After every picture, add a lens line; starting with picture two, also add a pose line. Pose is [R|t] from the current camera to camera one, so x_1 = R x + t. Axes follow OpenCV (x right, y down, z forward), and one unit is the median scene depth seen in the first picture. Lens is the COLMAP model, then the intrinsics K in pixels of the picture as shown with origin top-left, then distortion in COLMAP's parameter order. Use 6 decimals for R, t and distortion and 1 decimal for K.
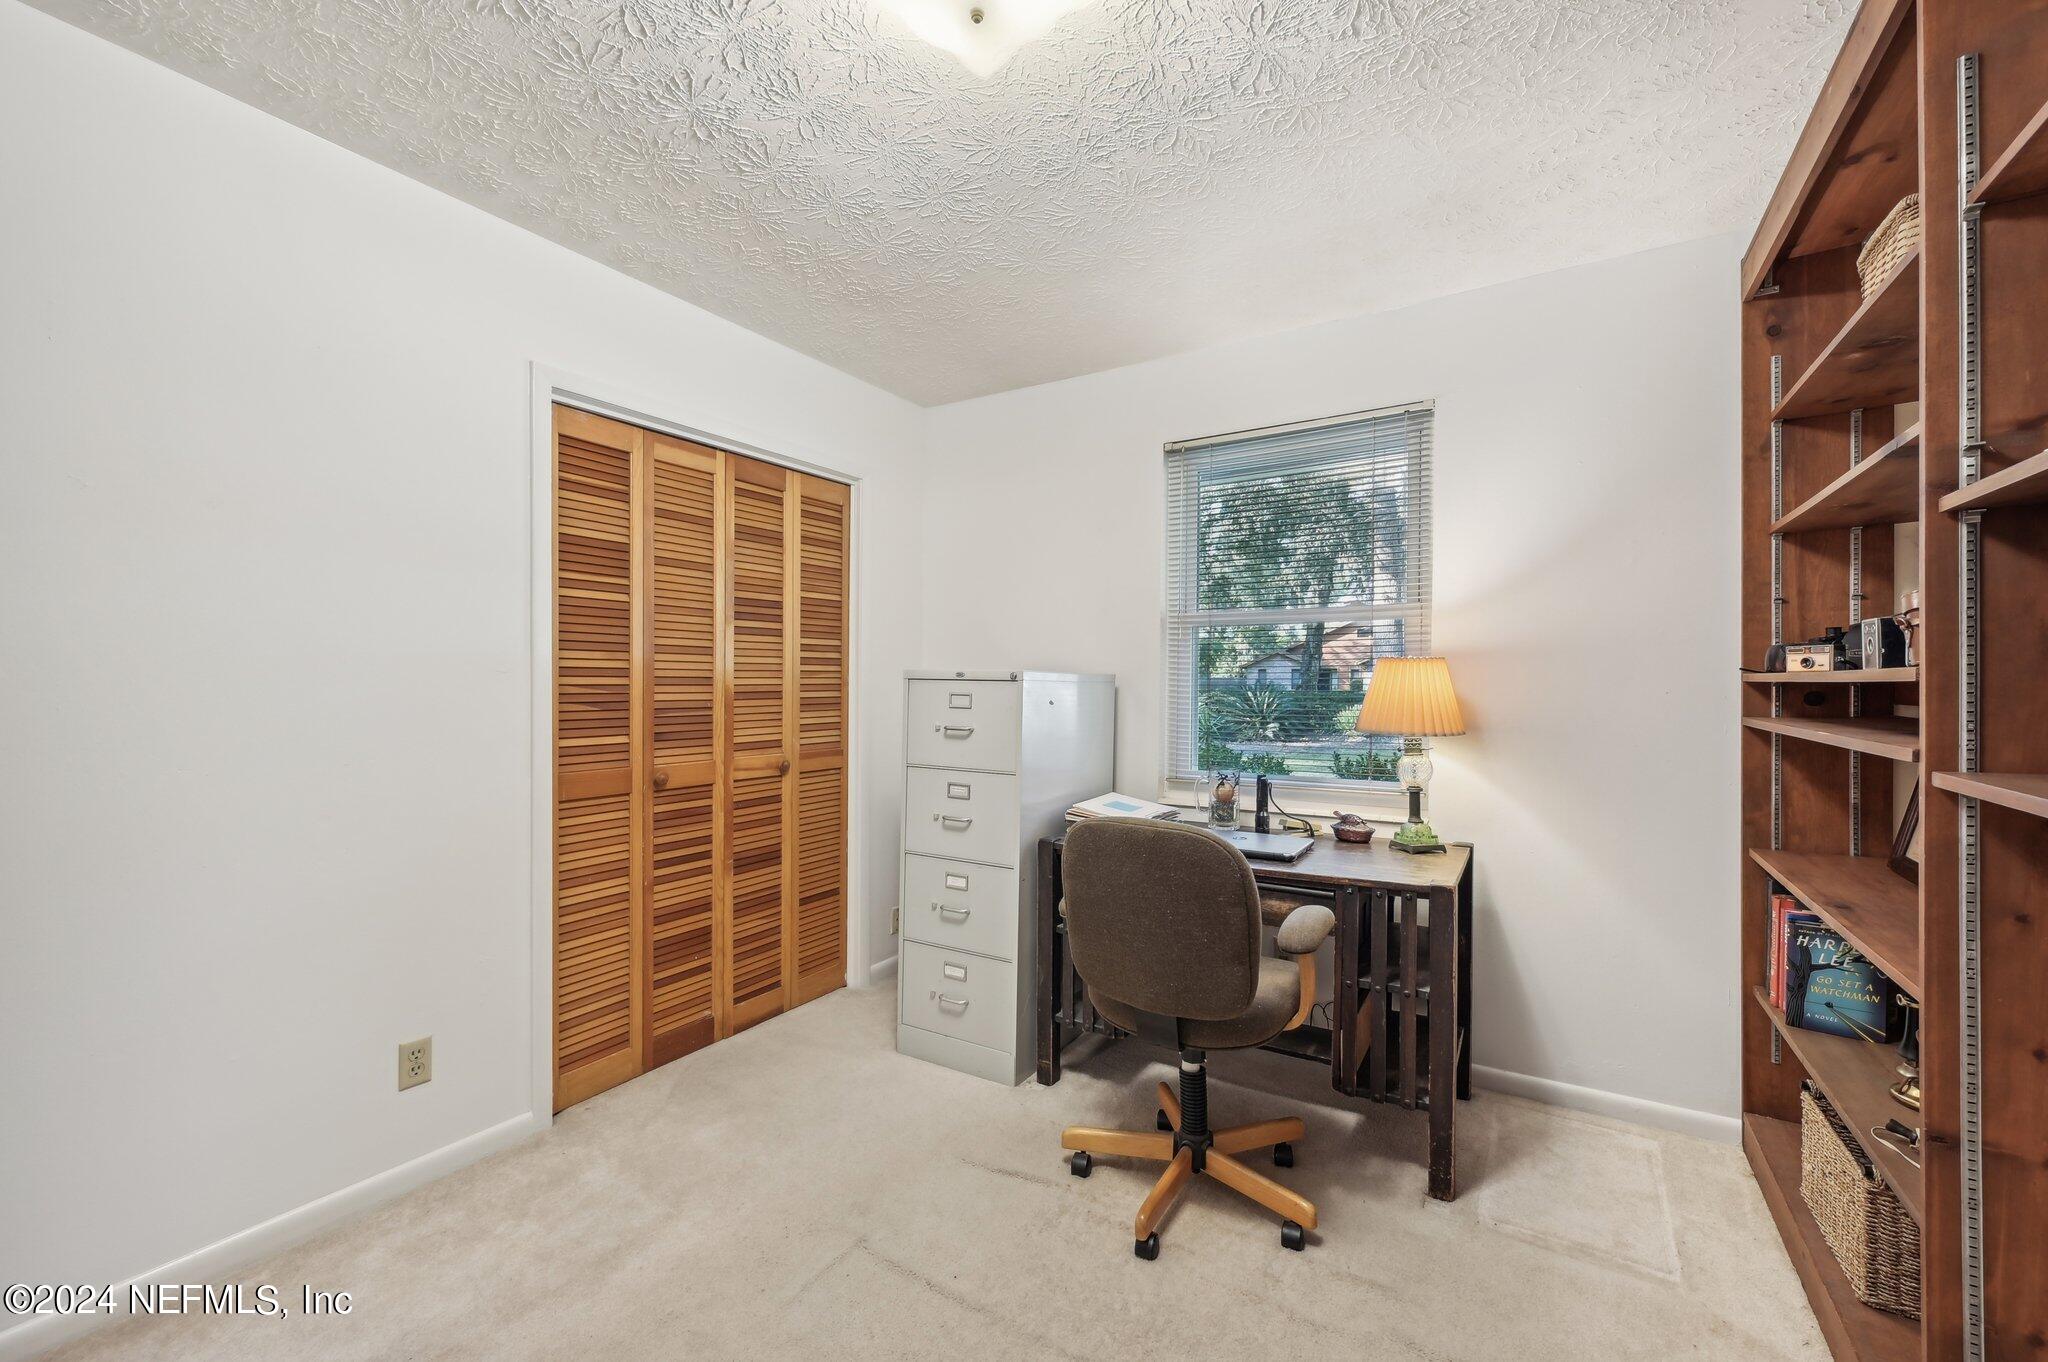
lens RADIAL K [[835.4, 0, 1025.1], [0, 835.4, 677.6], [0, 0, 1]] dist [0.001721, 0.000026]
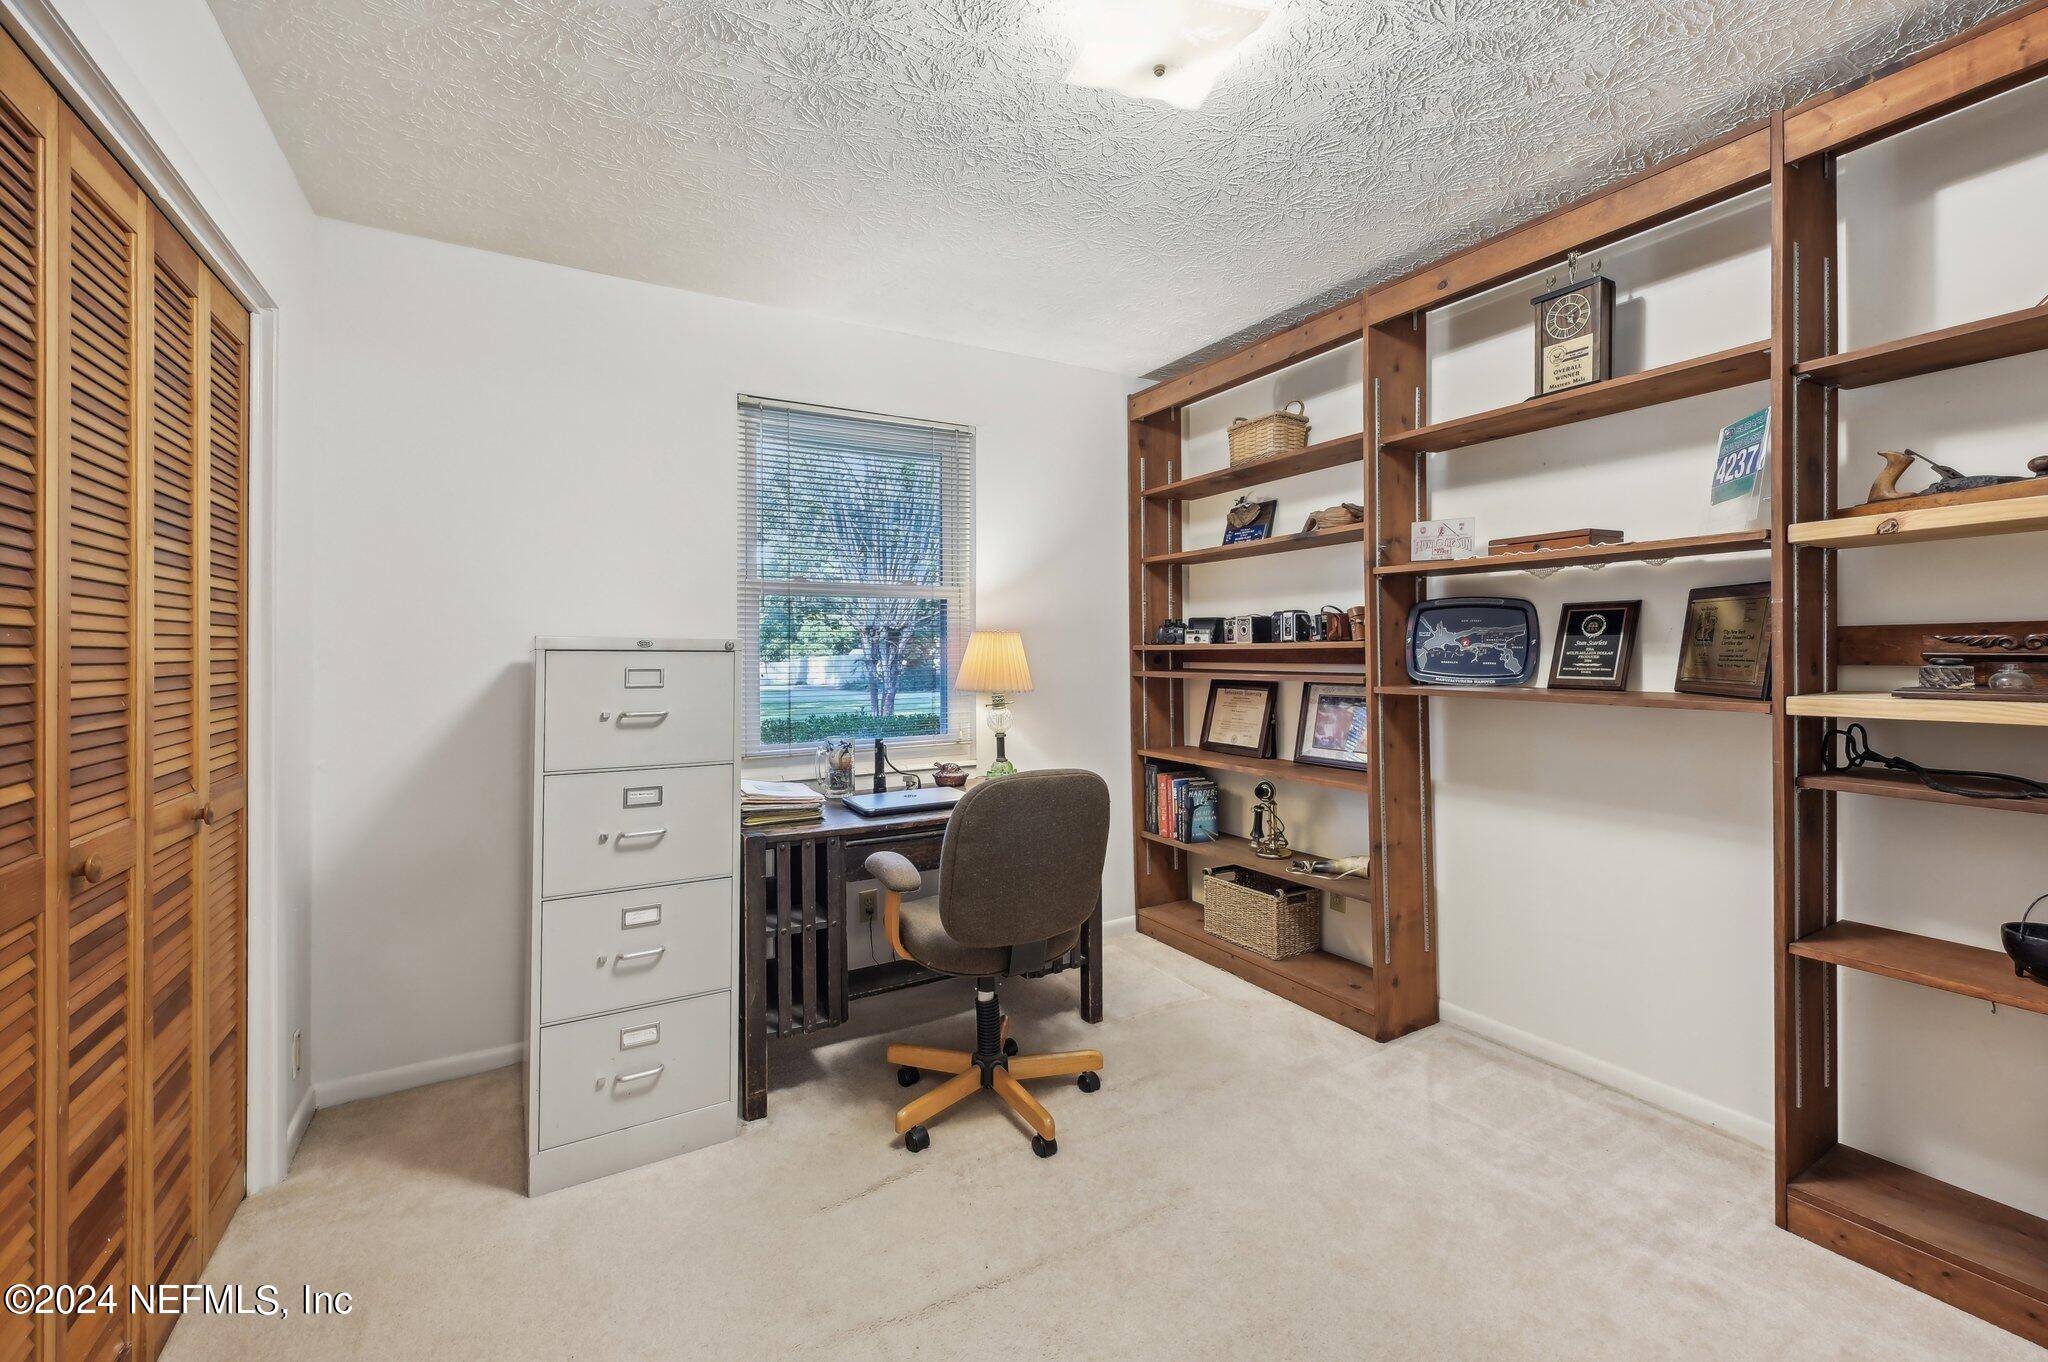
lens RADIAL K [[854.4, 0, 1066.4], [0, 854.4, 639.7], [0, 0, 1]] dist [0.002070, 0.000179]
pose [[0.448186, 0.007542, 0.893909, -0.616503], [0.001713, 0.999955, -0.009295, 0.000236], [-0.893939, 0.005697, 0.448153, 0.309856]]
